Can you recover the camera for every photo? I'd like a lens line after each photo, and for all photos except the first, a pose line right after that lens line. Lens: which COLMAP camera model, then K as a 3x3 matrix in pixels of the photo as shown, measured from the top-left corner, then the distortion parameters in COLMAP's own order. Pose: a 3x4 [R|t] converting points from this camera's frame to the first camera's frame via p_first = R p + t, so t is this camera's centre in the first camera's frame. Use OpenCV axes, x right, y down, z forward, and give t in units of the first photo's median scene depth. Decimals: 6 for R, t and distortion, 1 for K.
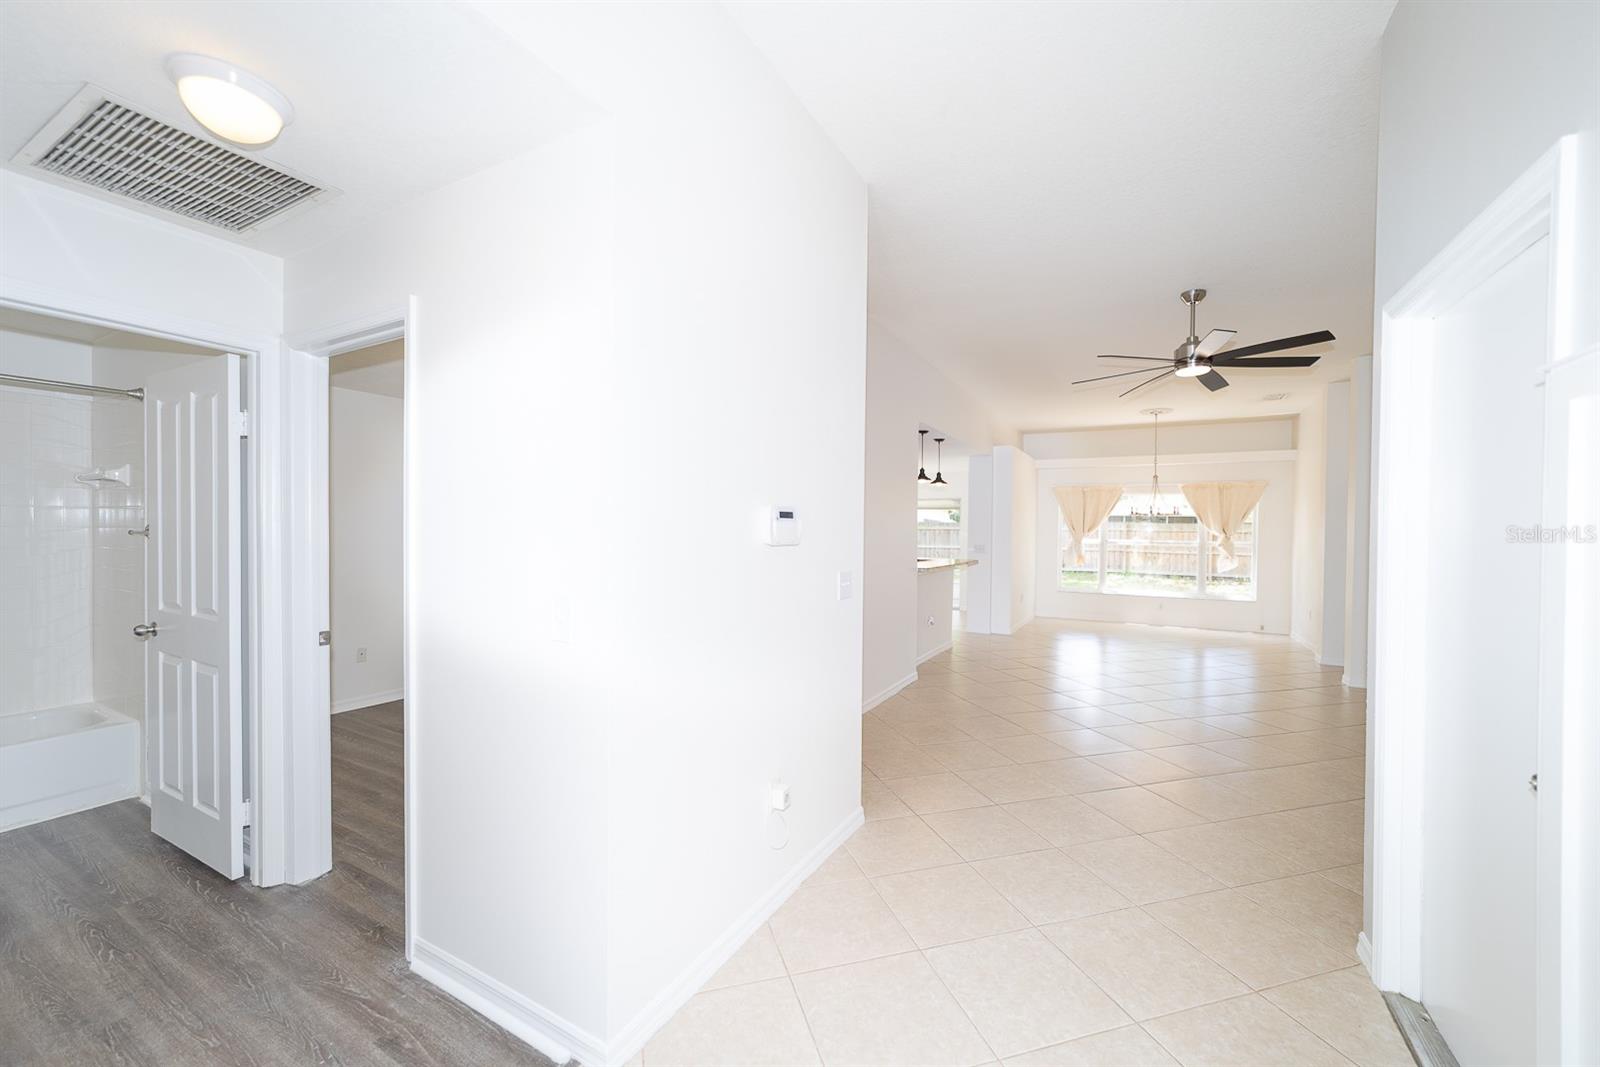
lens RADIAL K [[632.1, 0, 807.7], [0, 632.1, 540.5], [0, 0, 1]] dist [0.000238, 0.000068]
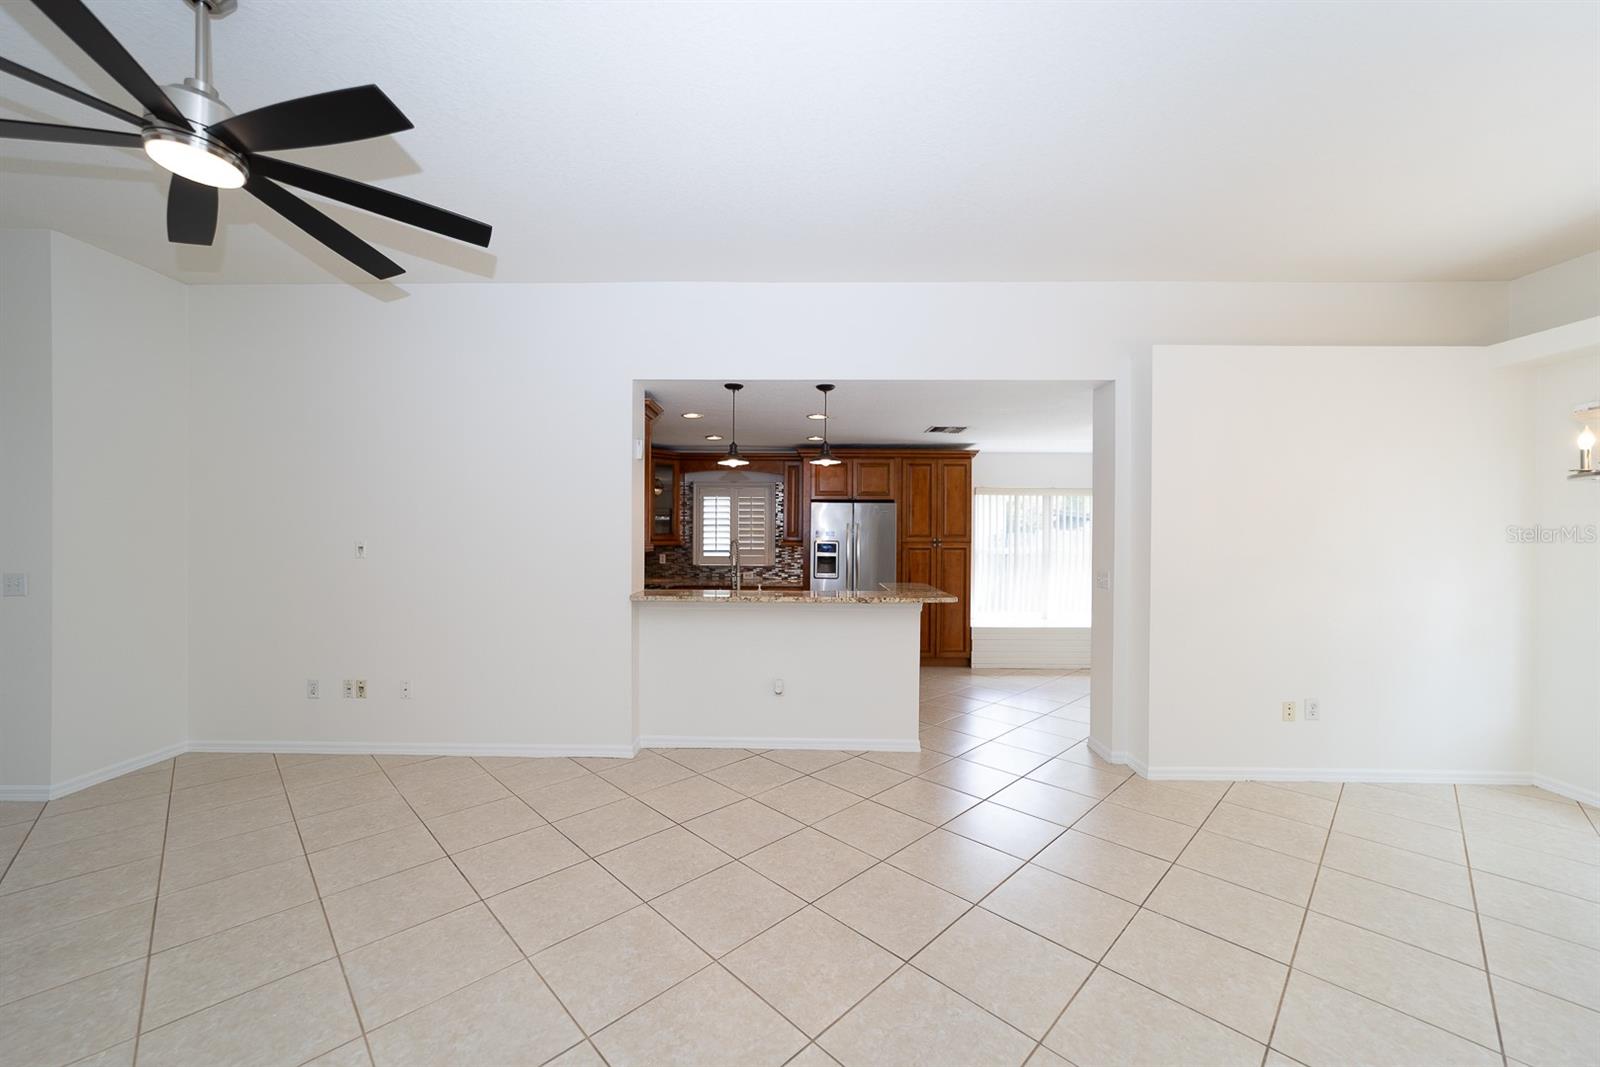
lens RADIAL K [[620.8, 0, 806.5], [0, 620.8, 538.3], [0, 0, 1]] dist [-0.012013, 0.007881]
pose [[0.461596, 0.002063, -0.887088, 0.520520], [-0.016023, 0.999854, -0.006012, -0.010060], [0.886946, 0.016989, 0.461561, 0.516413]]
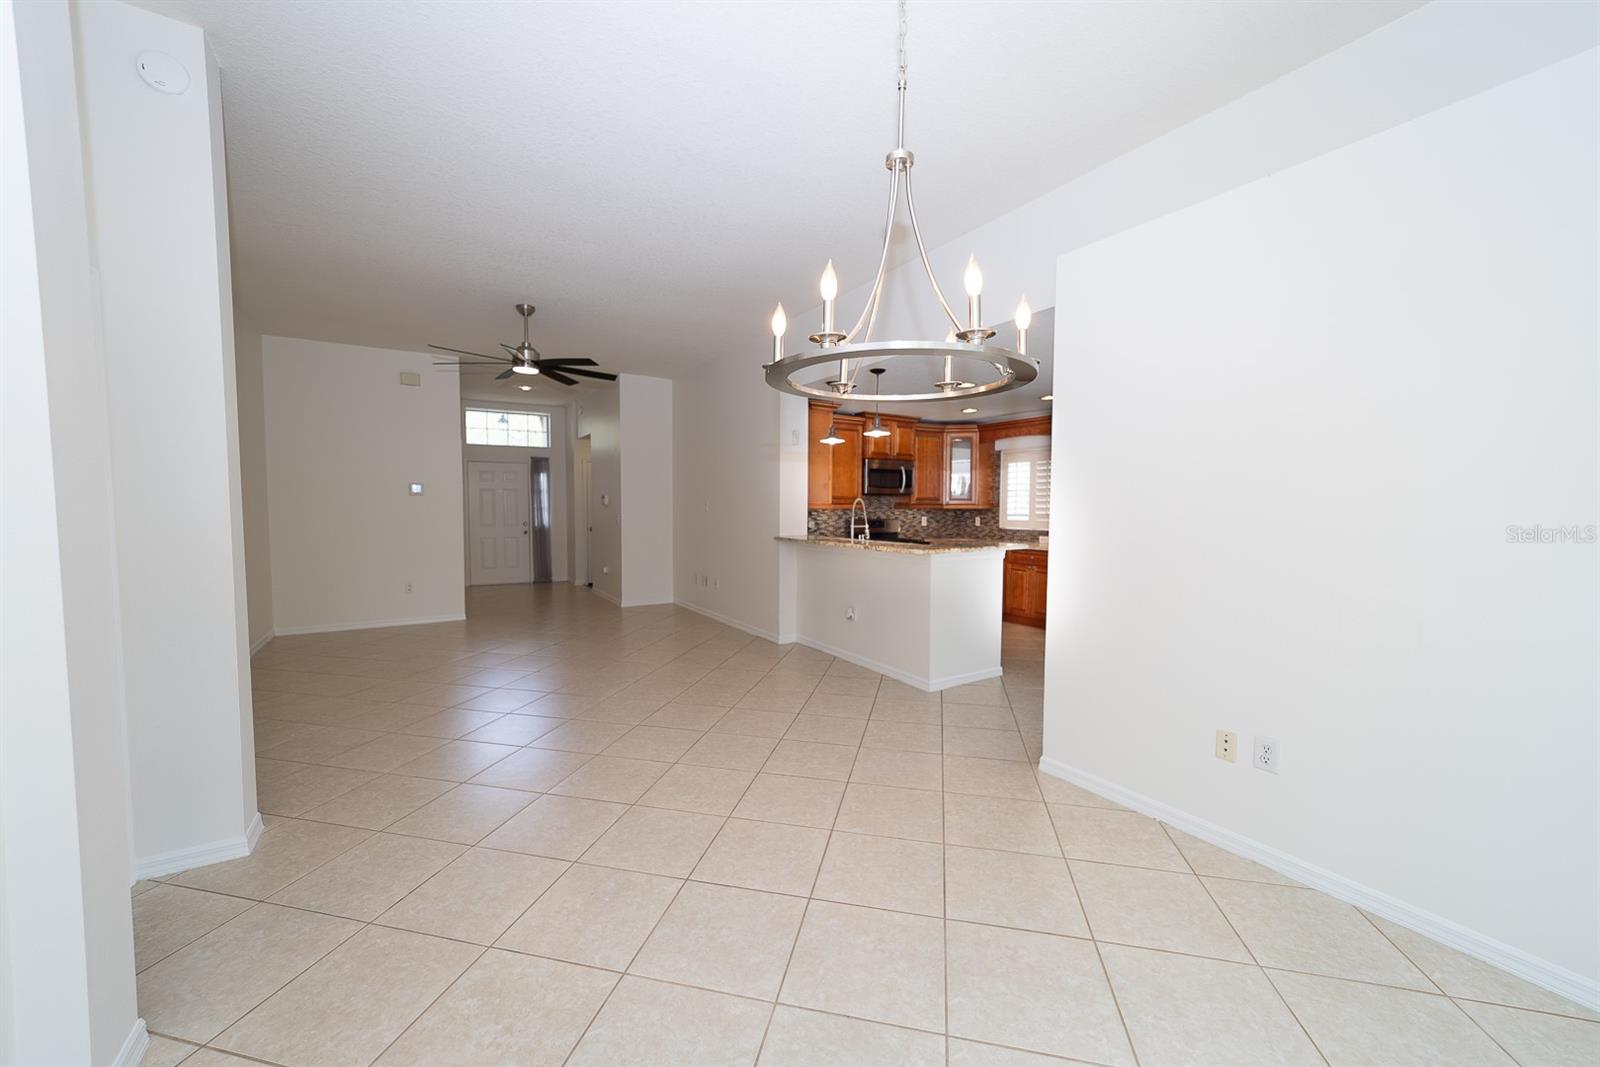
lens RADIAL K [[632.1, 0, 807.7], [0, 632.1, 540.5], [0, 0, 1]] dist [0.000238, 0.000068]
pose [[-0.508300, 0.039031, -0.860295, 0.627106], [-0.022679, 0.998019, 0.058679, -0.006296], [0.860881, 0.049337, -0.506408, 0.930799]]
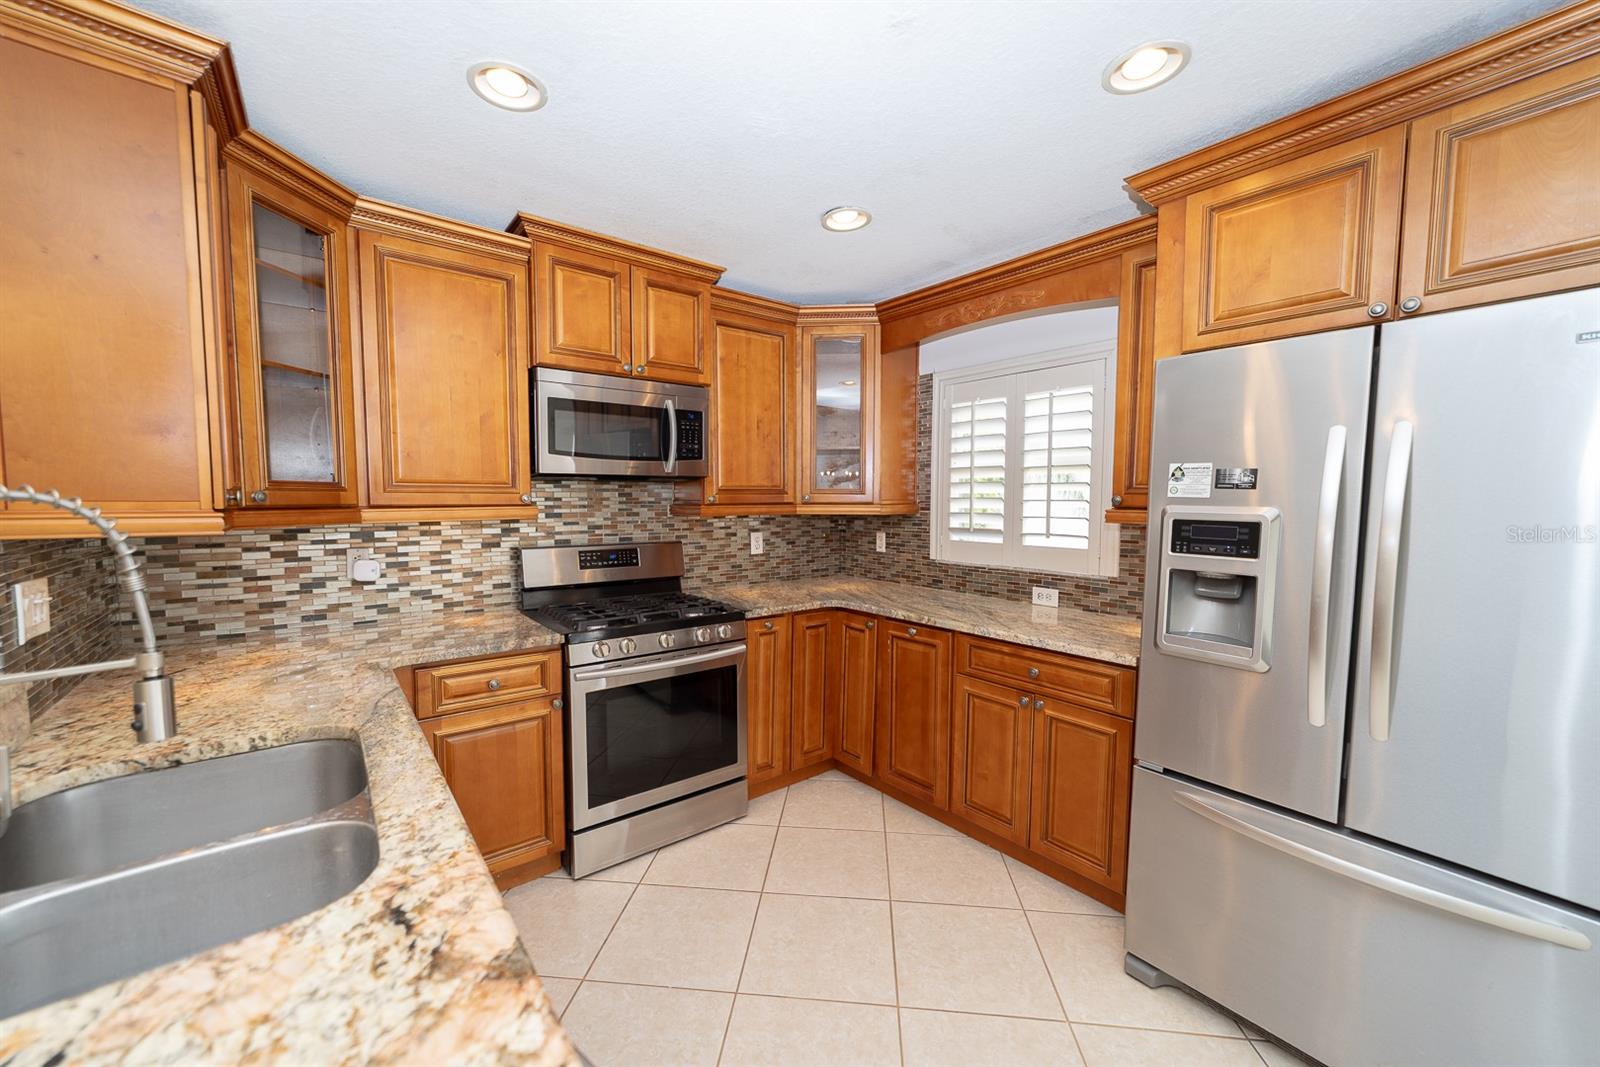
lens RADIAL K [[614.4, 0, 822.1], [0, 614.4, 540.7], [0, 0, 1]] dist [-0.002680, 0.000086]
pose [[-0.379284, 0.056302, -0.923566, 0.136745], [-0.021535, 0.997340, 0.069643, -0.012233], [0.925030, 0.046303, -0.377062, 0.802995]]
